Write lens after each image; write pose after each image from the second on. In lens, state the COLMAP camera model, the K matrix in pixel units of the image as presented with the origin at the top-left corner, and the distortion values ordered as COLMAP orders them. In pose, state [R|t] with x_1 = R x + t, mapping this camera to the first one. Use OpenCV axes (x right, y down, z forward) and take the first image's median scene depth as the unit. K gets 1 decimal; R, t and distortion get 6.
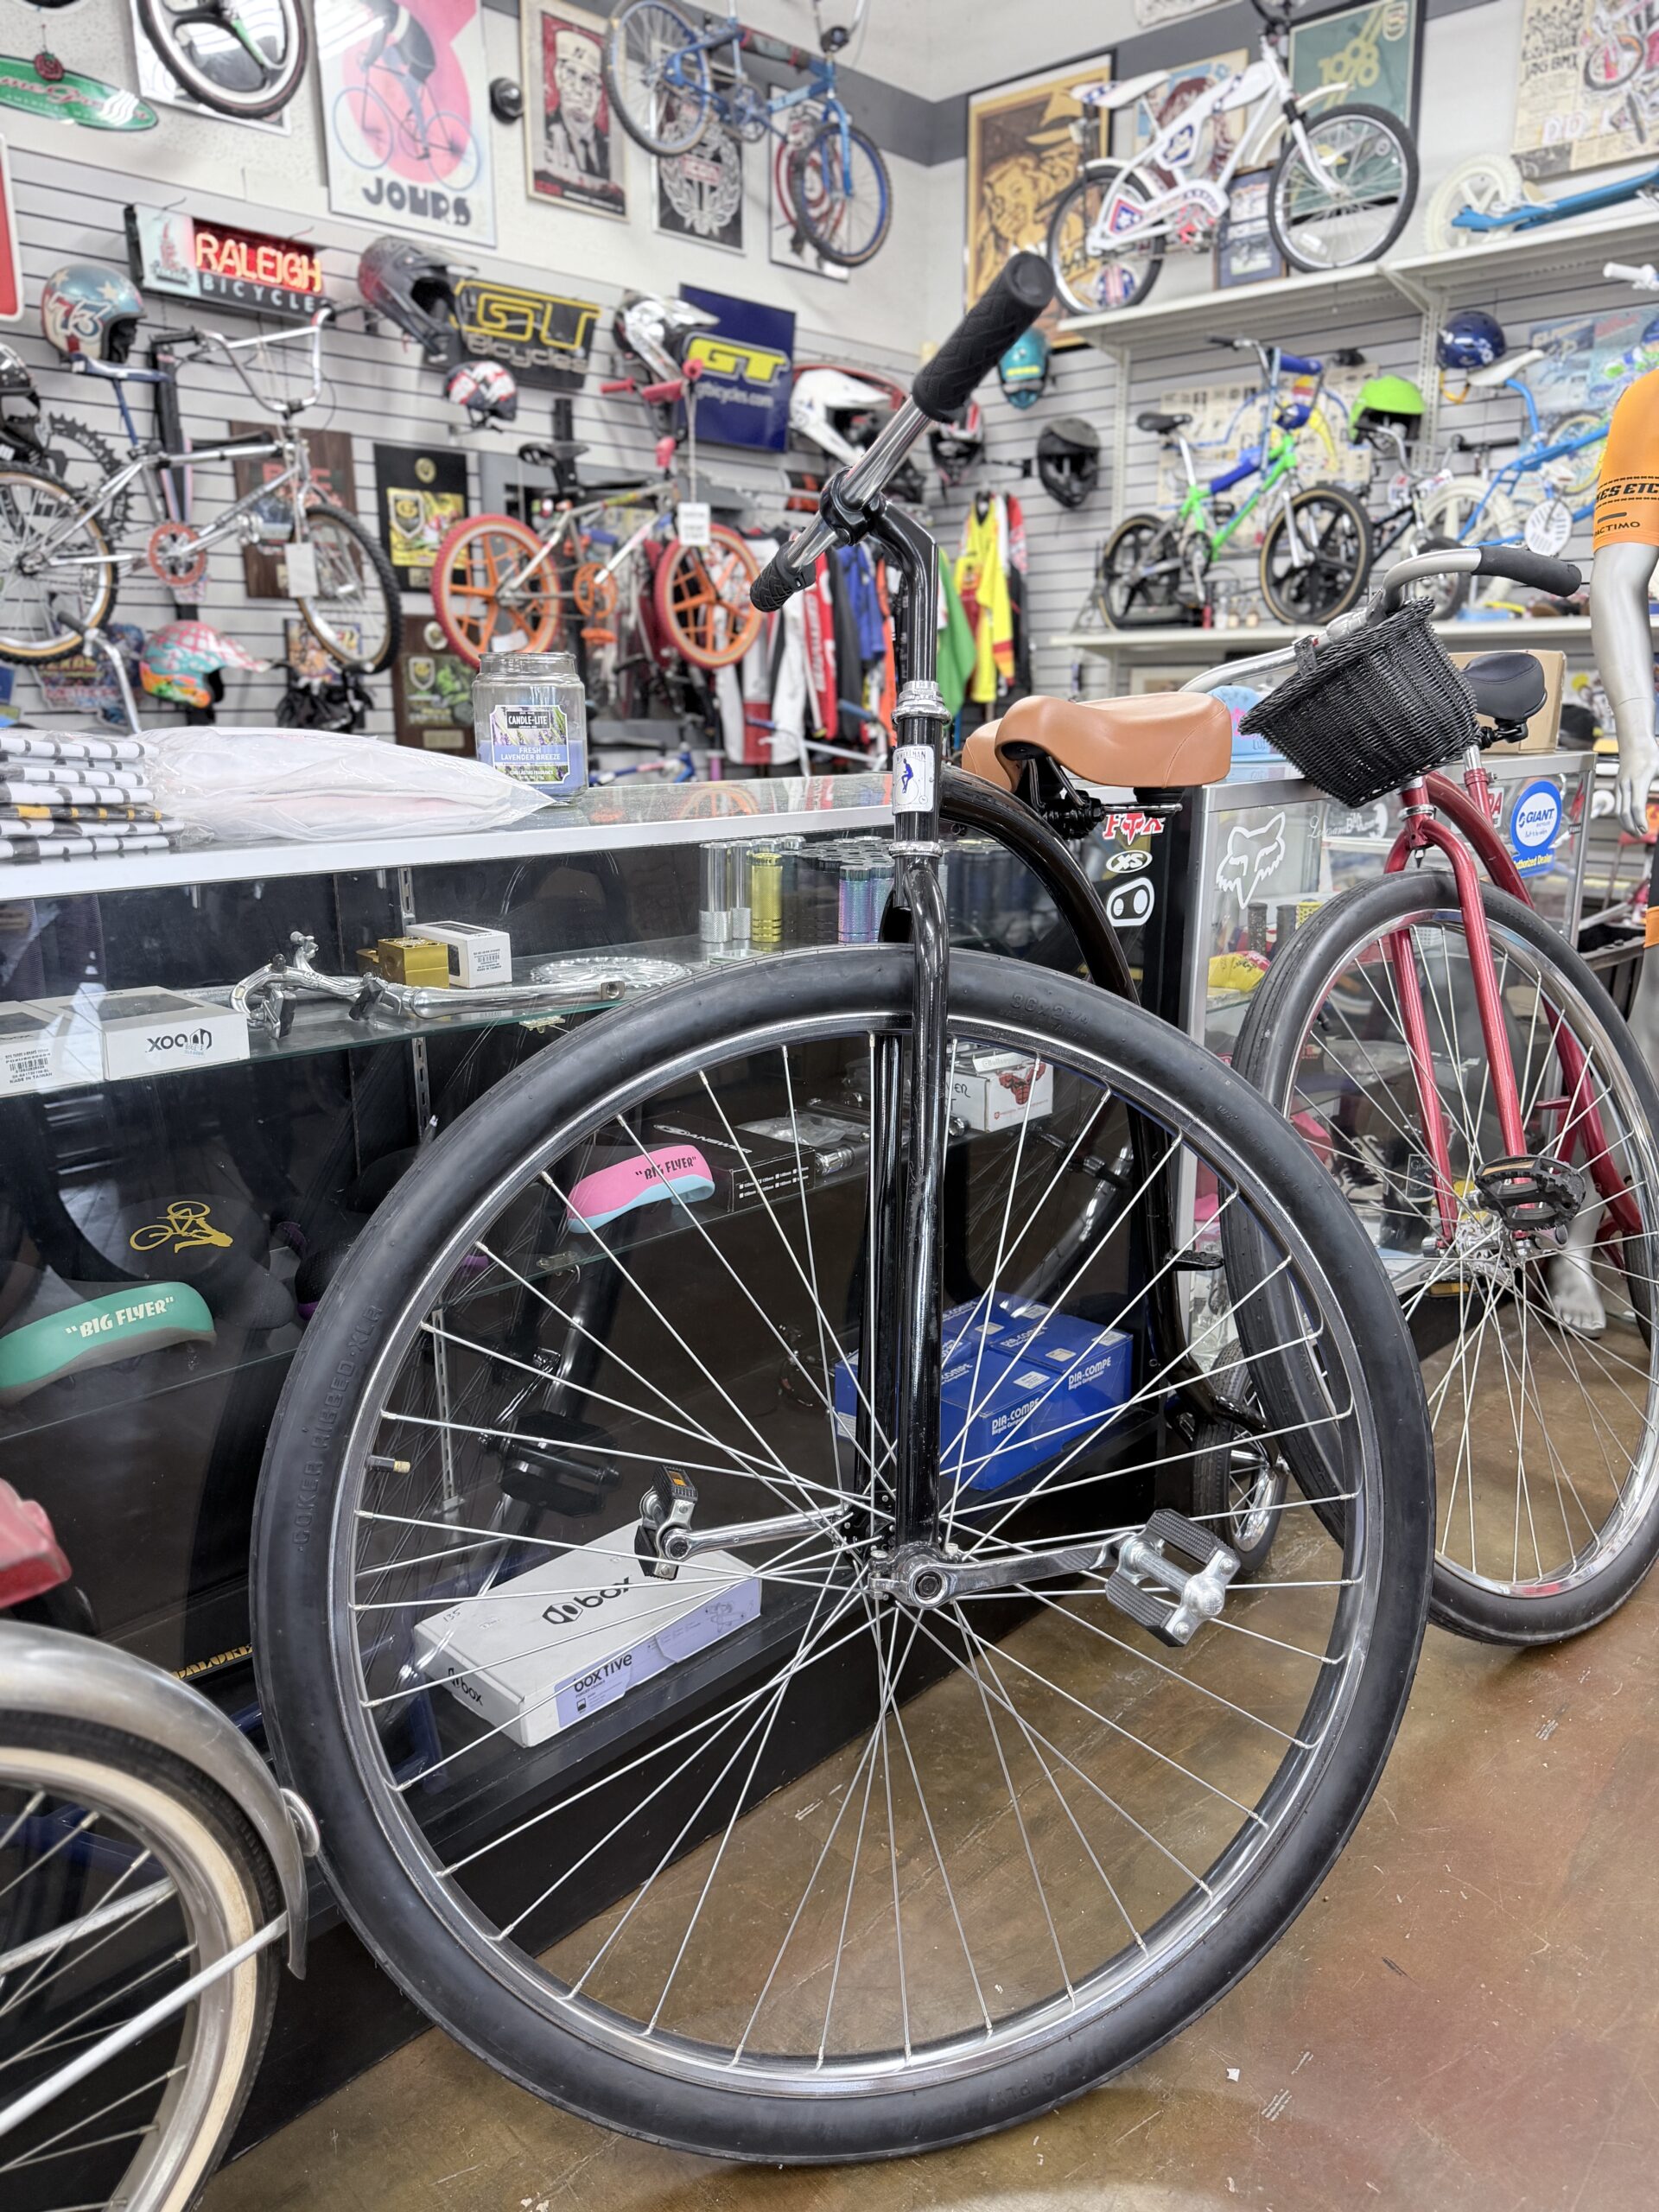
lens RADIAL K [[1554.6, 0, 827.7], [0, 1554.6, 1143.2], [0, 0, 1]] dist [-0.029454, 0.004880]
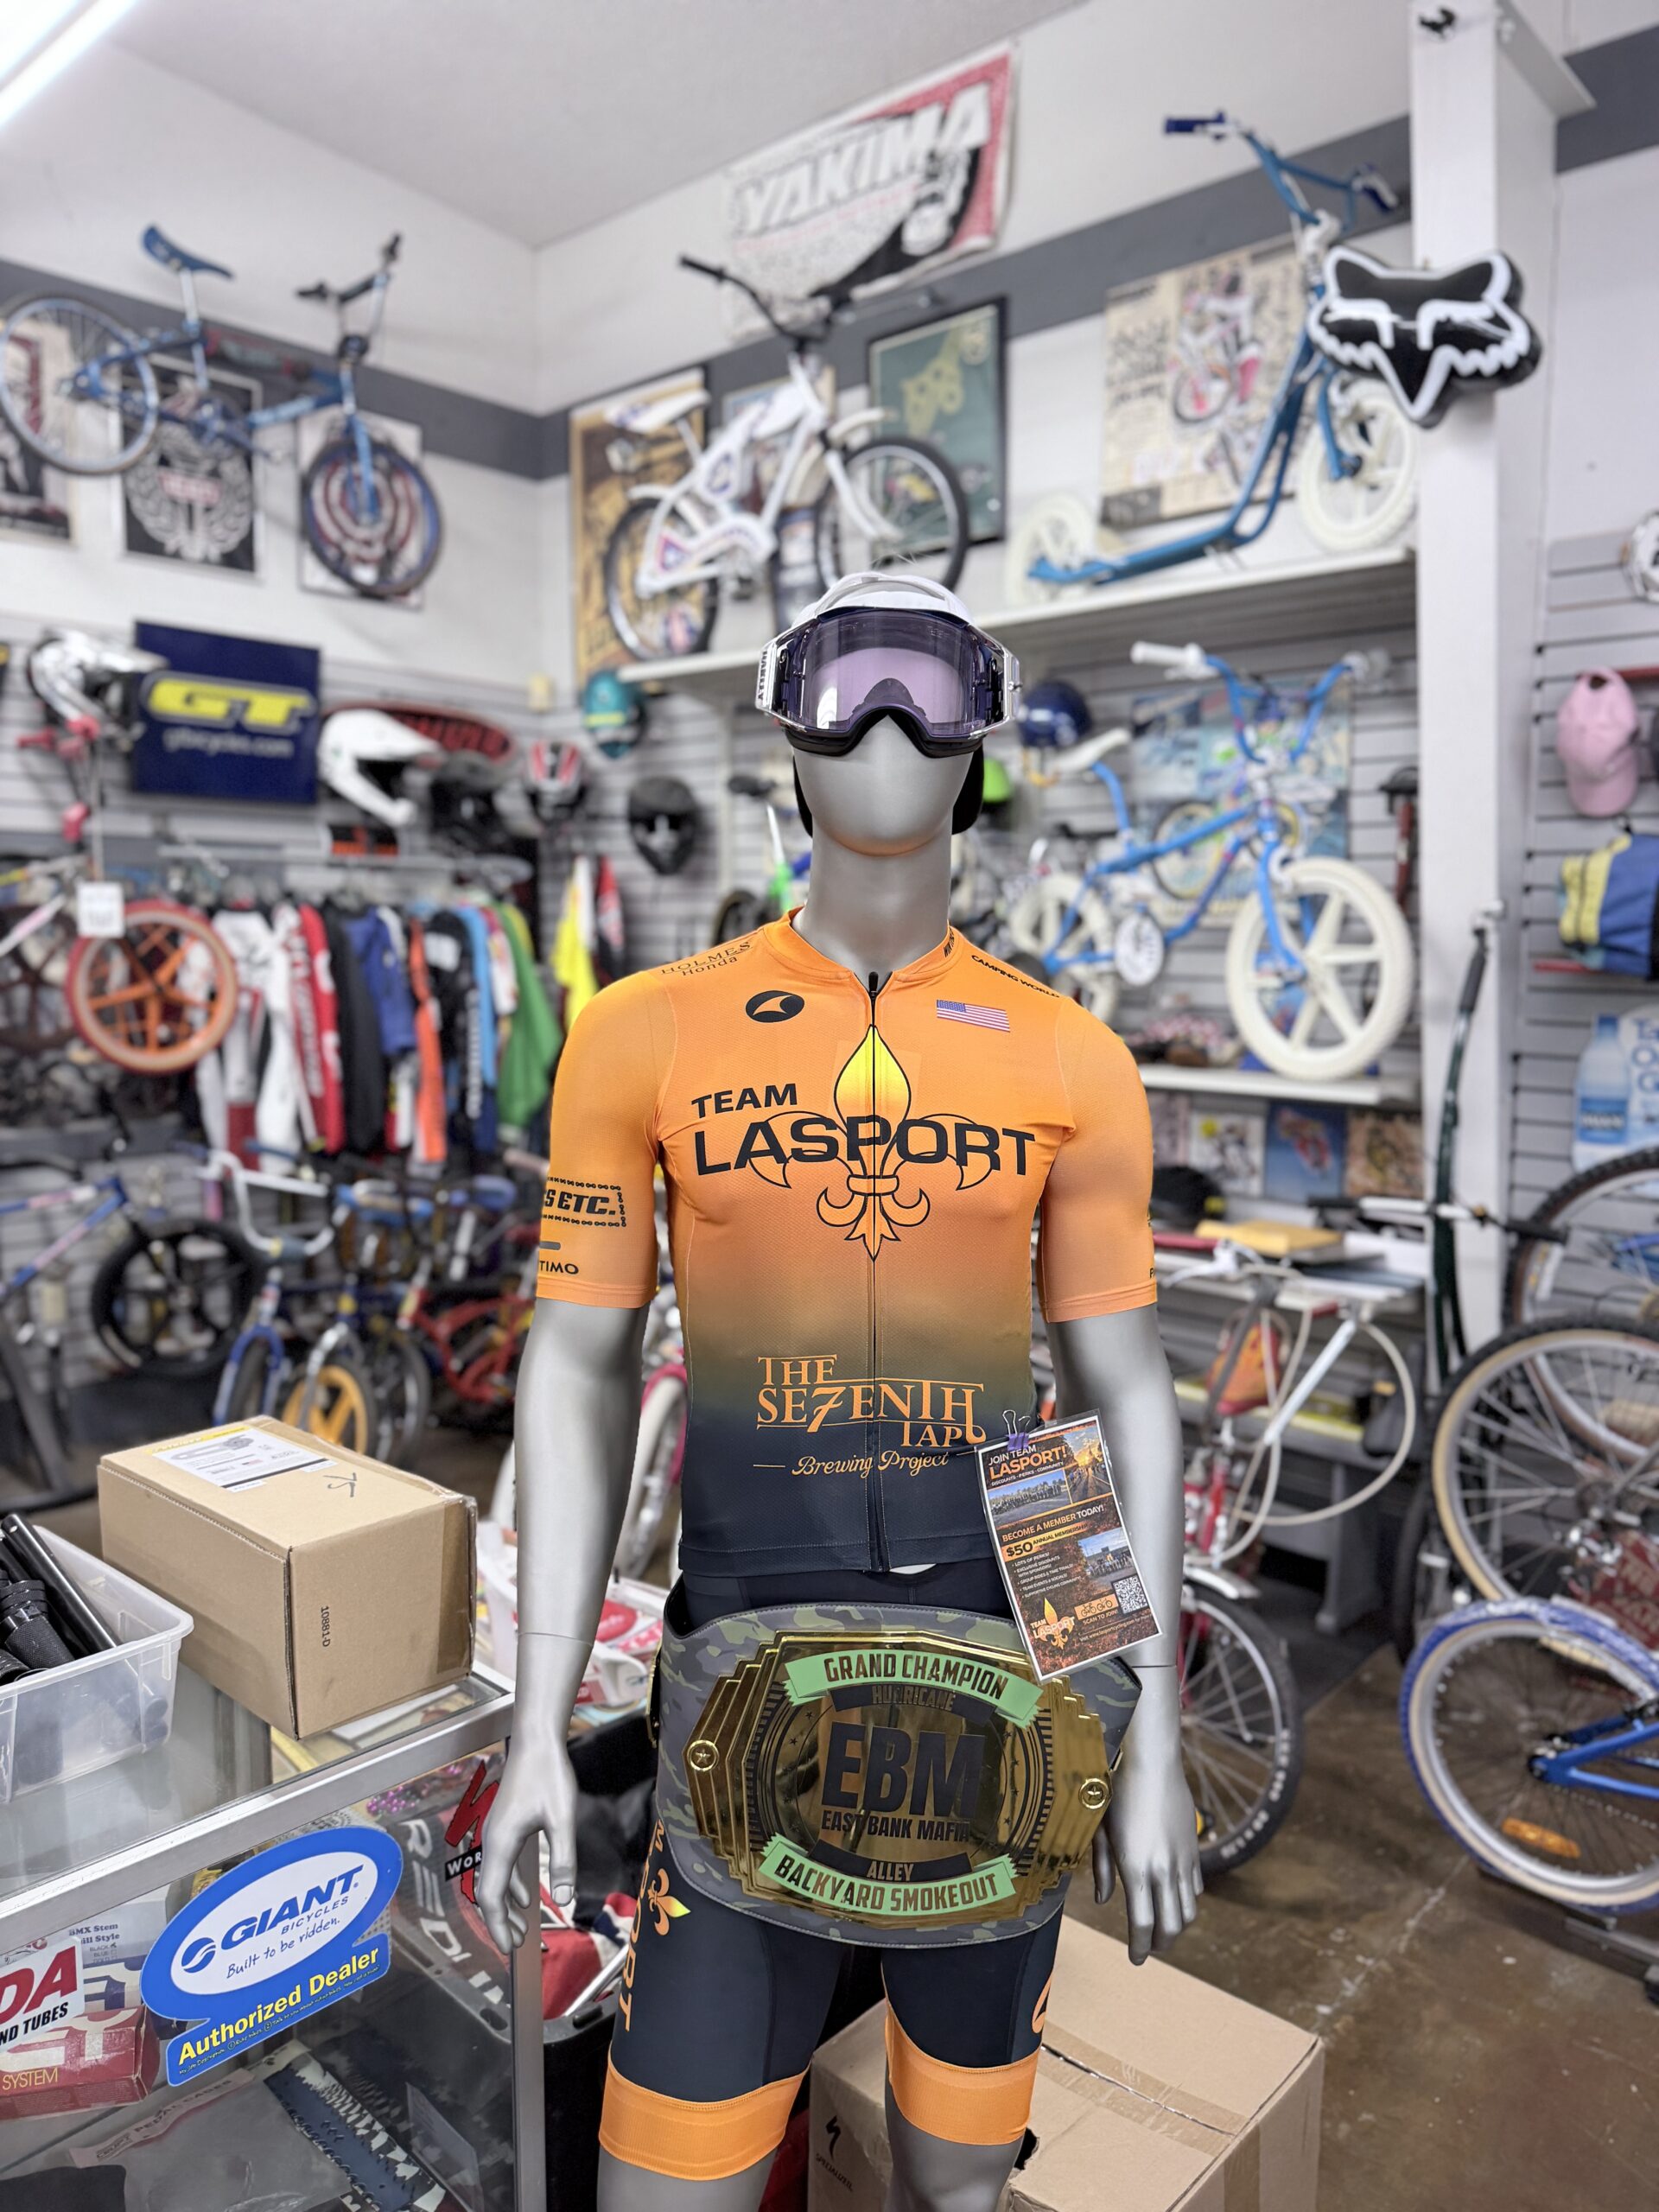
lens RADIAL K [[1574.2, 0, 829.5], [0, 1574.2, 1106.0], [0, 0, 1]] dist [0.000326, -0.002327]
pose [[0.999780, 0.020065, 0.006151, 0.287016], [-0.018761, 0.985860, -0.166519, -0.174328], [-0.009405, 0.166367, 0.986019, 0.217885]]
